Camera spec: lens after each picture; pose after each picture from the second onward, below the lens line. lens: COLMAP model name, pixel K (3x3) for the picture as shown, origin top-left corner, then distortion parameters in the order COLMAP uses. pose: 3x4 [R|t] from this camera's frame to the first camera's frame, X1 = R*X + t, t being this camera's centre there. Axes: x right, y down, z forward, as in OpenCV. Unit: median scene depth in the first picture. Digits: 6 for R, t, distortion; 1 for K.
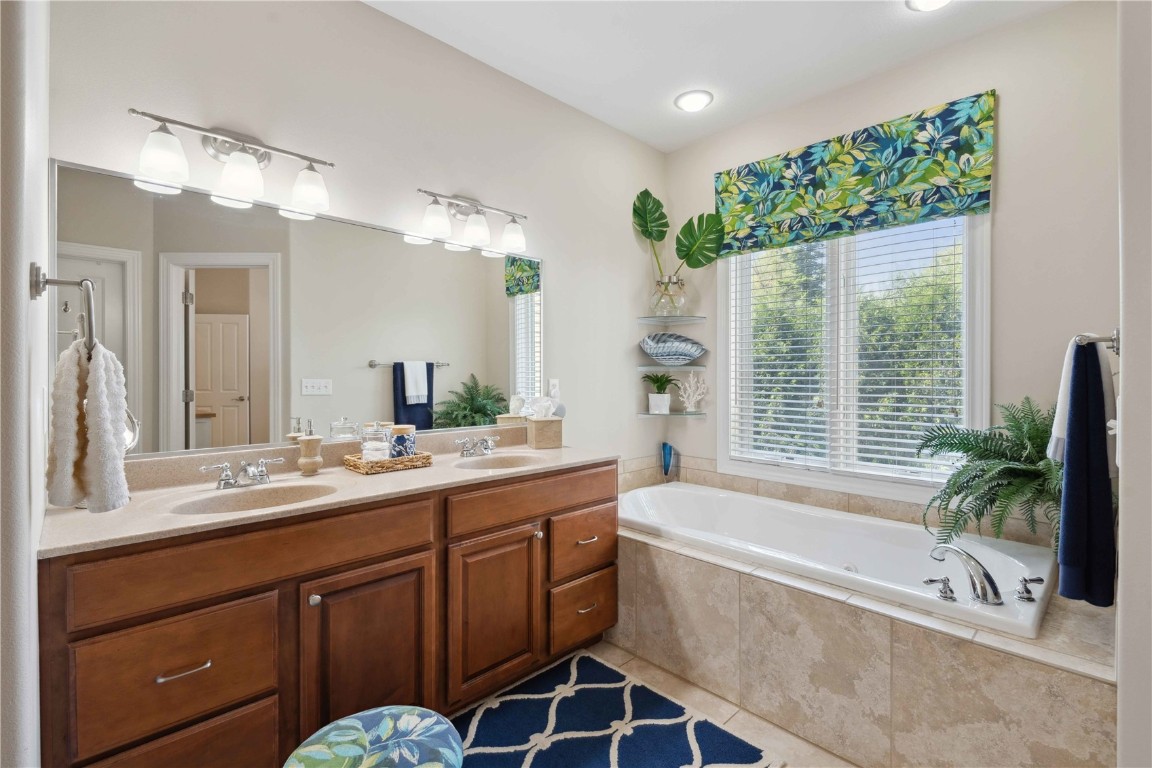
lens RADIAL K [[516.9, 0, 577.9], [0, 516.9, 375.0], [0, 0, 1]] dist [0.000717, -0.002333]
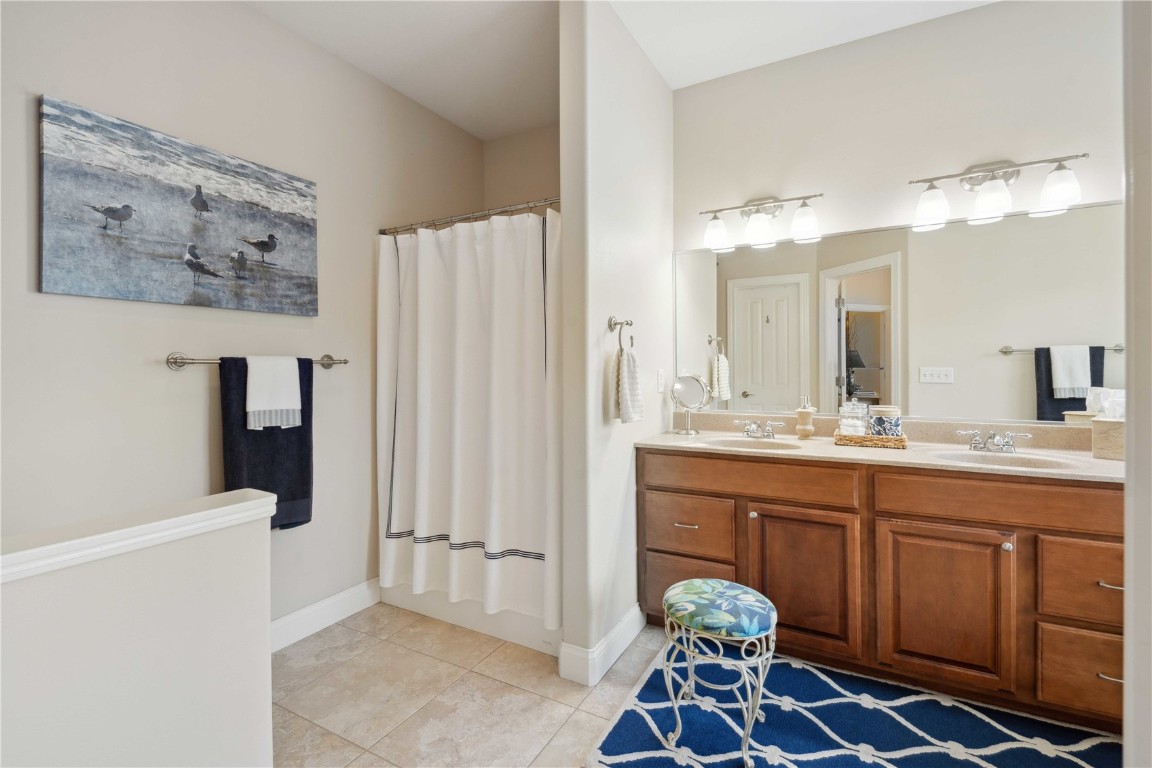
lens RADIAL K [[516.9, 0, 579.8], [0, 516.9, 377.6], [0, 0, 1]] dist [0.000717, -0.002333]
pose [[0.285979, 0.017806, -0.958070, 0.580250], [0.006359, 0.999770, 0.020479, 0.006117], [0.958215, -0.011949, 0.285800, 0.078578]]
